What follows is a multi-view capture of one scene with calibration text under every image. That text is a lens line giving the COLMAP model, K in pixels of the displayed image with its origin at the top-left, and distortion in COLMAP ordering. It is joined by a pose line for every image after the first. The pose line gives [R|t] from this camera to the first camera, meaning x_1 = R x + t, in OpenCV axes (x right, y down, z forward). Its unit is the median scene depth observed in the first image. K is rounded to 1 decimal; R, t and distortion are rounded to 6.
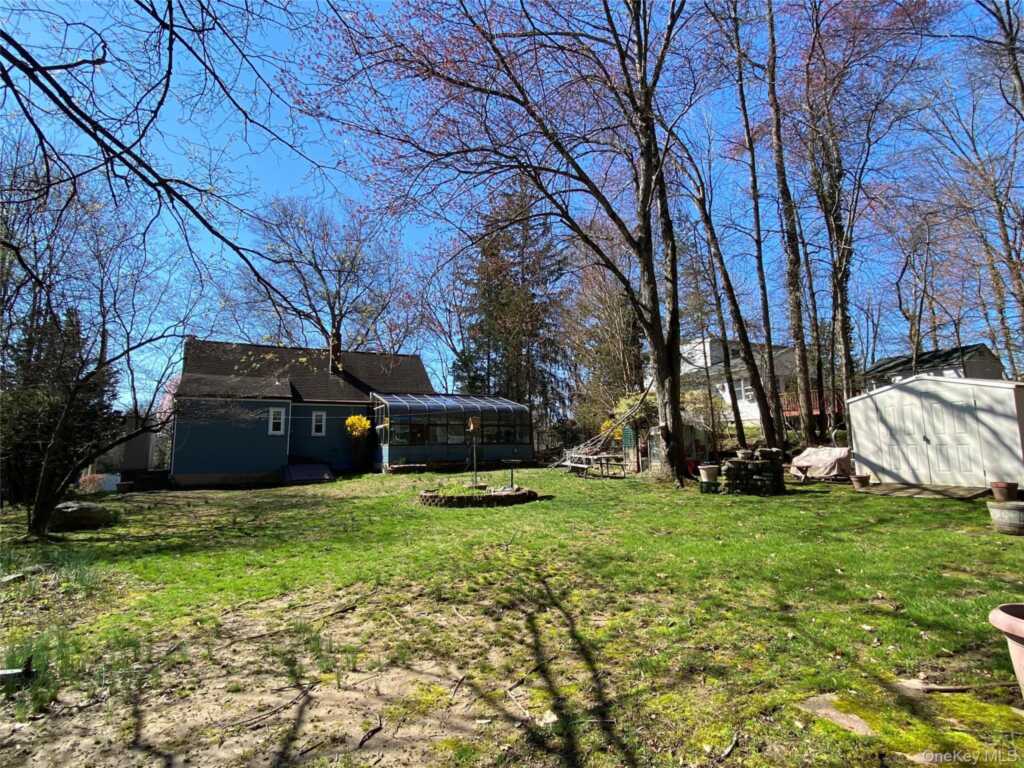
lens RADIAL K [[547.2, 0, 515.2], [0, 547.2, 357.1], [0, 0, 1]] dist [0.030129, -0.028274]
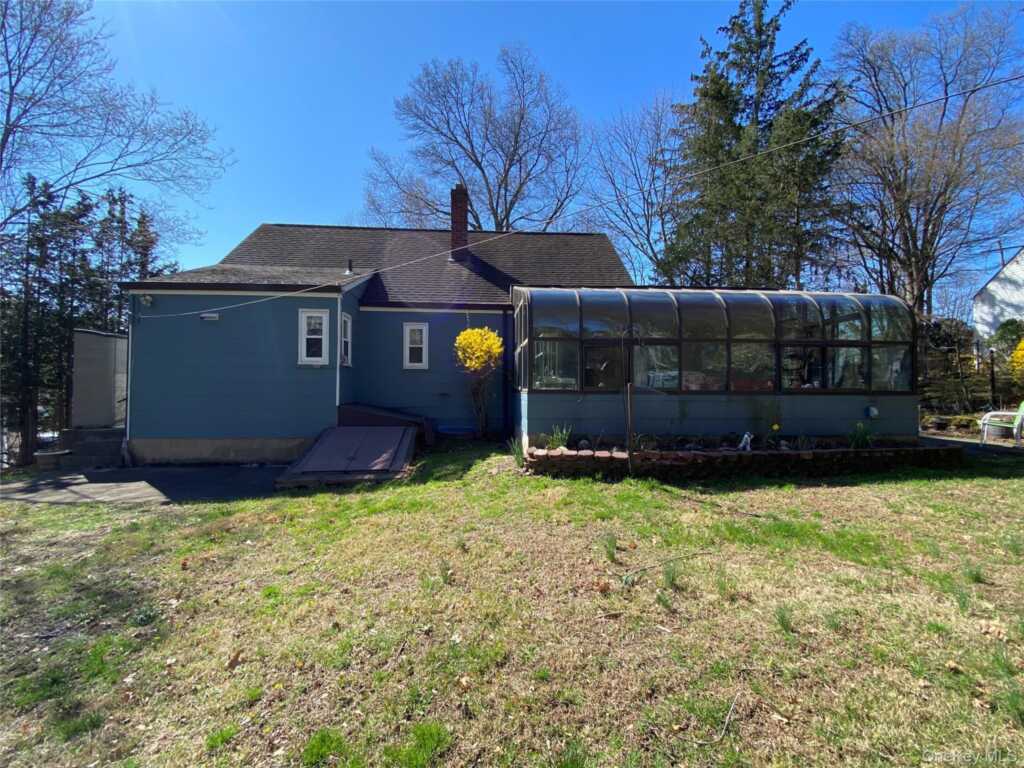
lens RADIAL K [[417.5, 0, 512.0], [0, 417.5, 384.0], [0, 0, 1]] dist [-0.001241, -0.012334]
pose [[0.922853, 0.016827, -0.384784, -0.116565], [0.049633, 0.985519, 0.162137, 0.097178], [0.381940, -0.168727, 0.908655, 0.666665]]
